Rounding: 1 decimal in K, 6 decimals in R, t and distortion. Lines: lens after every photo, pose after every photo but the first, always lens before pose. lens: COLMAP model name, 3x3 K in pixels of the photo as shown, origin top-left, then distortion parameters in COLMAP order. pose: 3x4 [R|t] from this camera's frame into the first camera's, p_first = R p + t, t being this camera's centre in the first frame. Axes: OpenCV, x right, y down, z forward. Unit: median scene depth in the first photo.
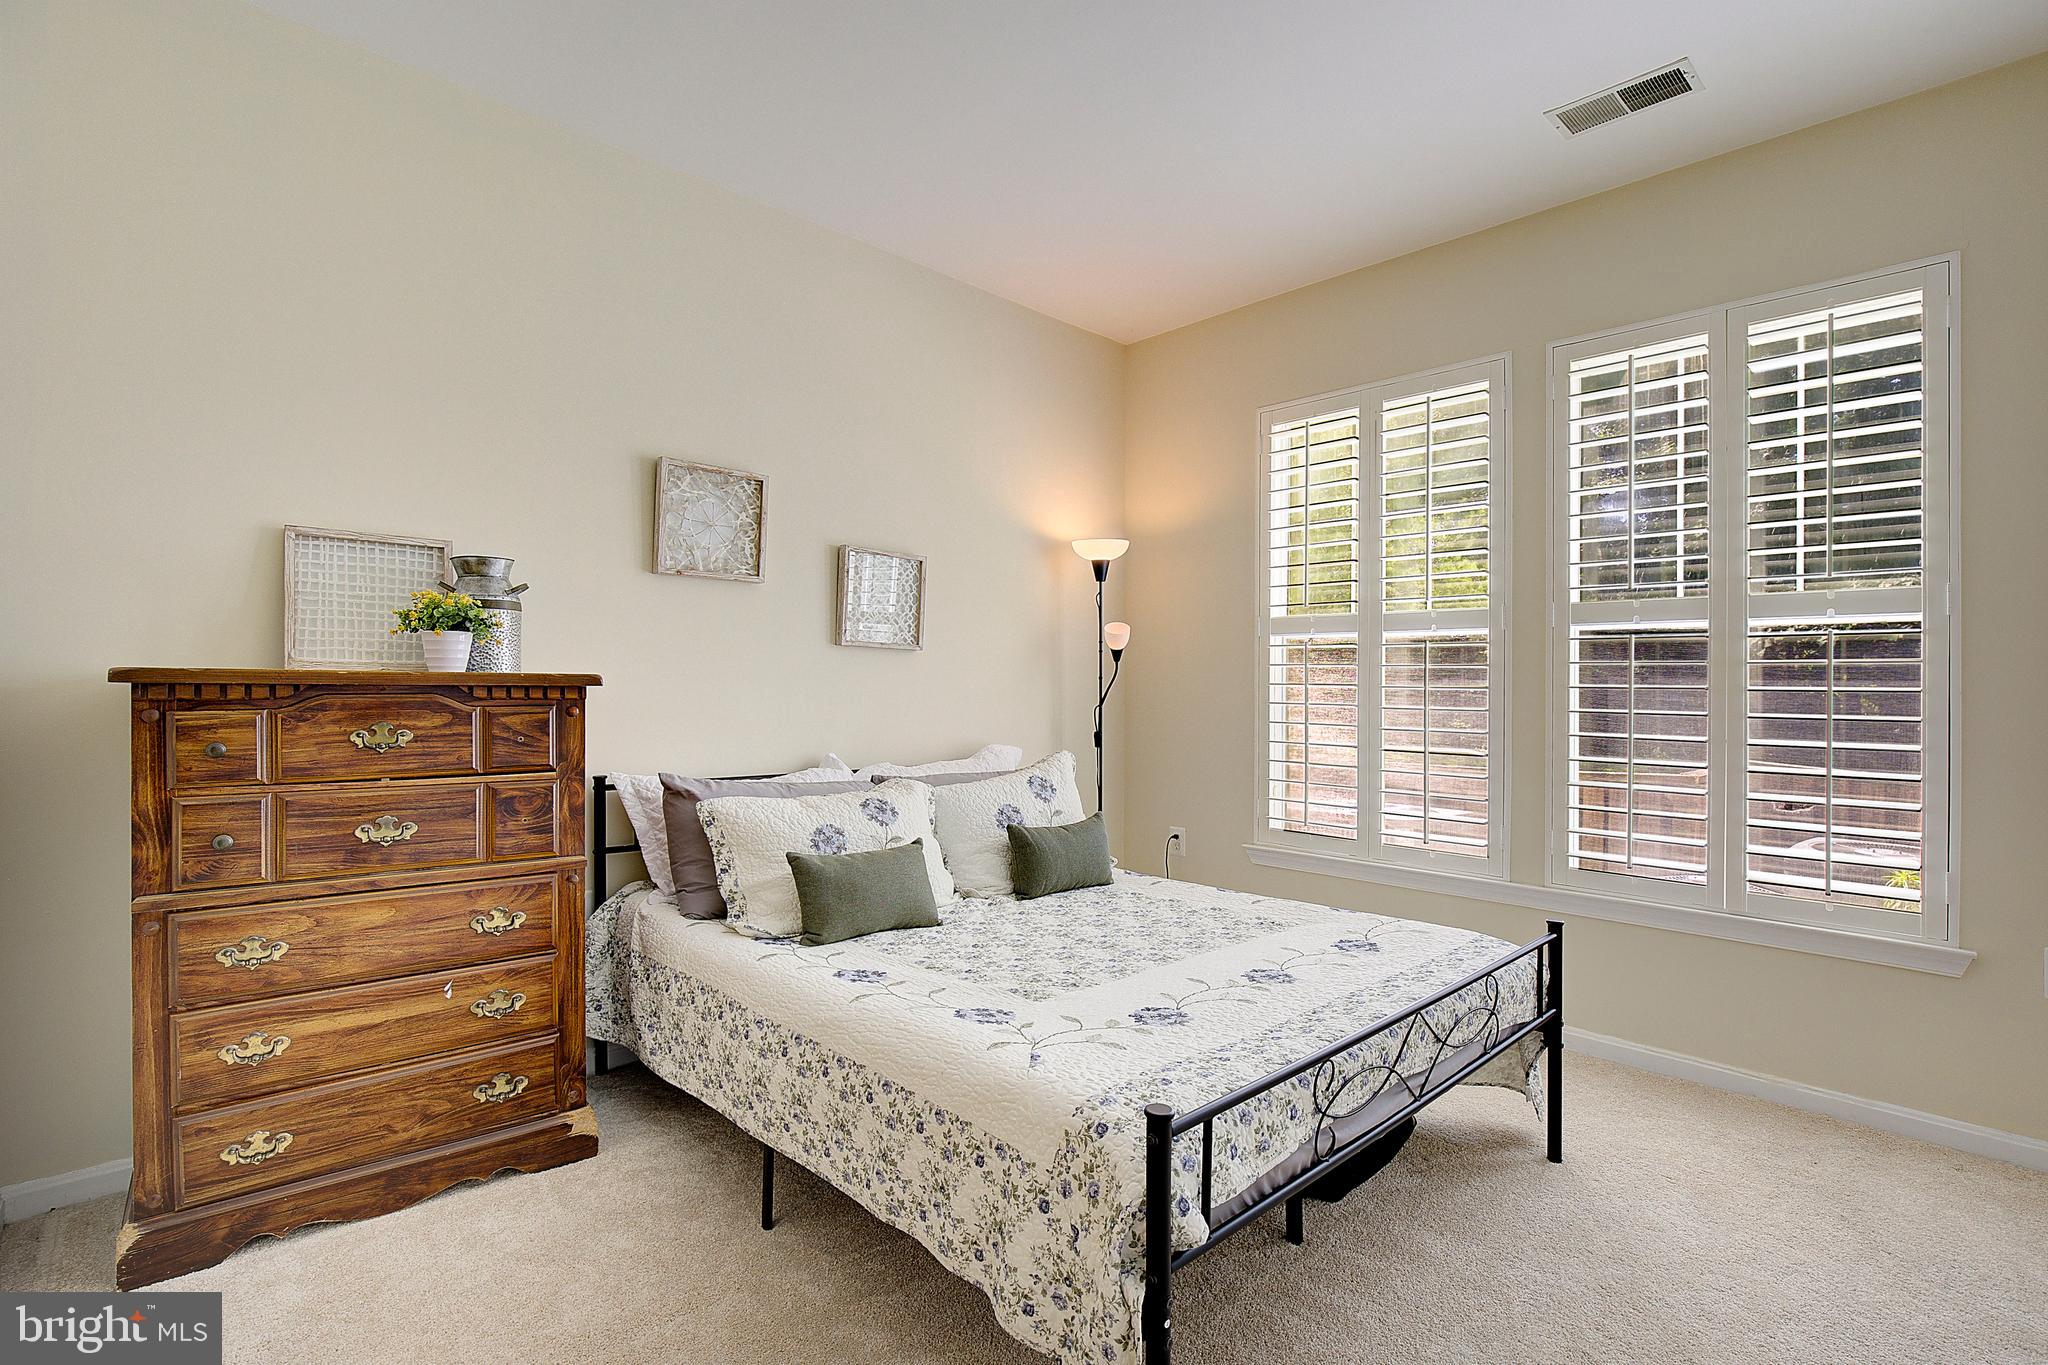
lens RADIAL K [[946.3, 0, 1027.0], [0, 946.3, 685.9], [0, 0, 1]] dist [-0.031891, 0.003745]
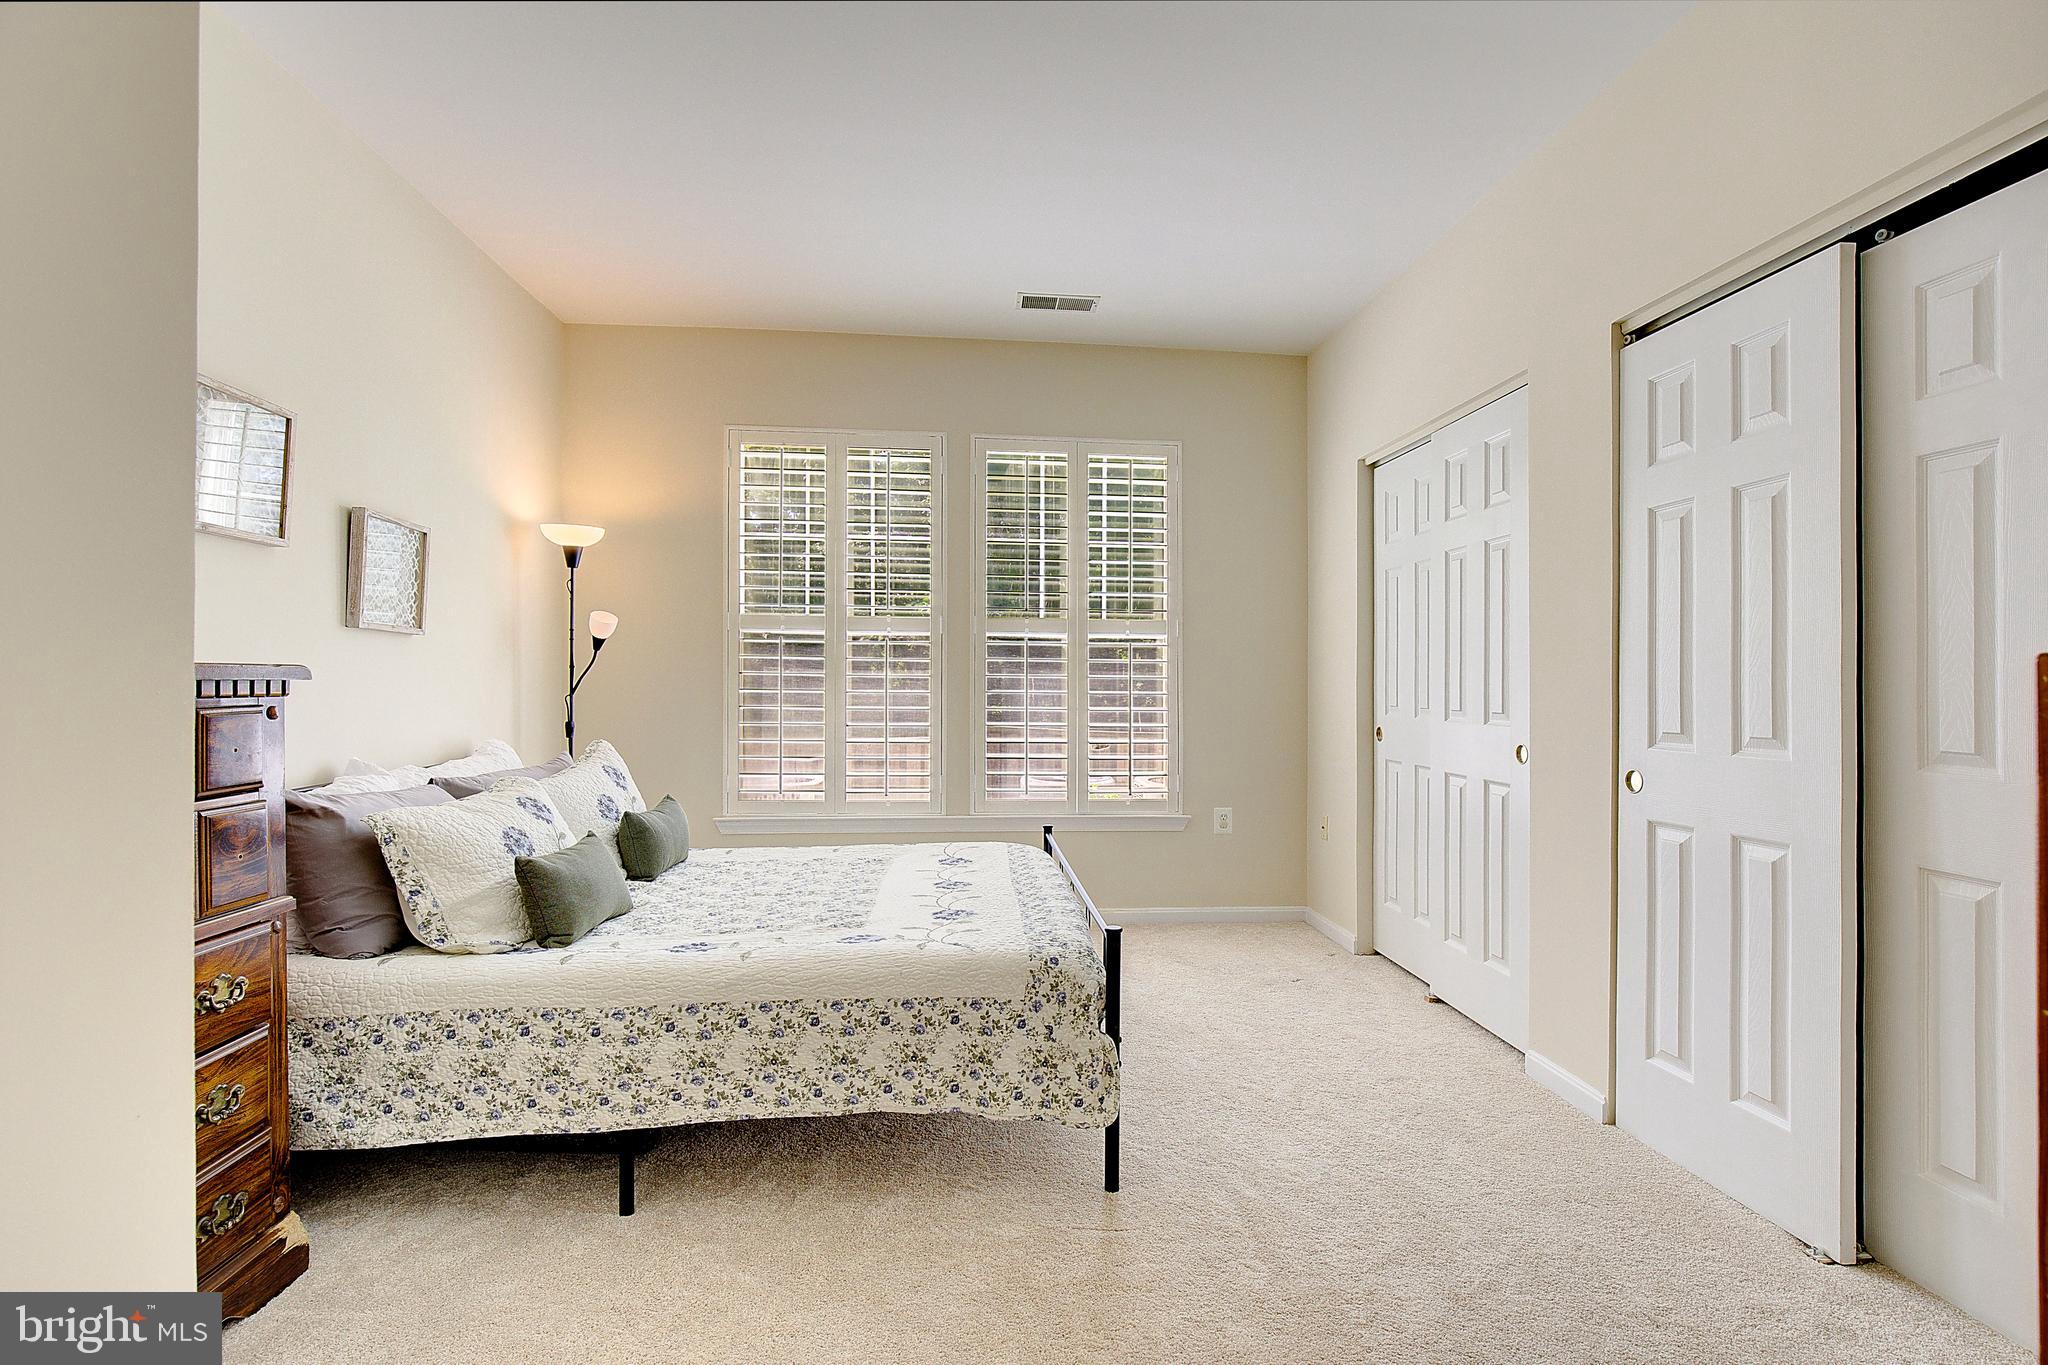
lens RADIAL K [[946.3, 0, 1043.8], [0, 946.3, 683.8], [0, 0, 1]] dist [-0.031891, 0.003745]
pose [[0.618385, -0.009129, 0.785822, -0.688678], [-0.001131, 0.999921, 0.012506, -0.006365], [-0.785875, -0.008623, 0.618326, 0.024509]]
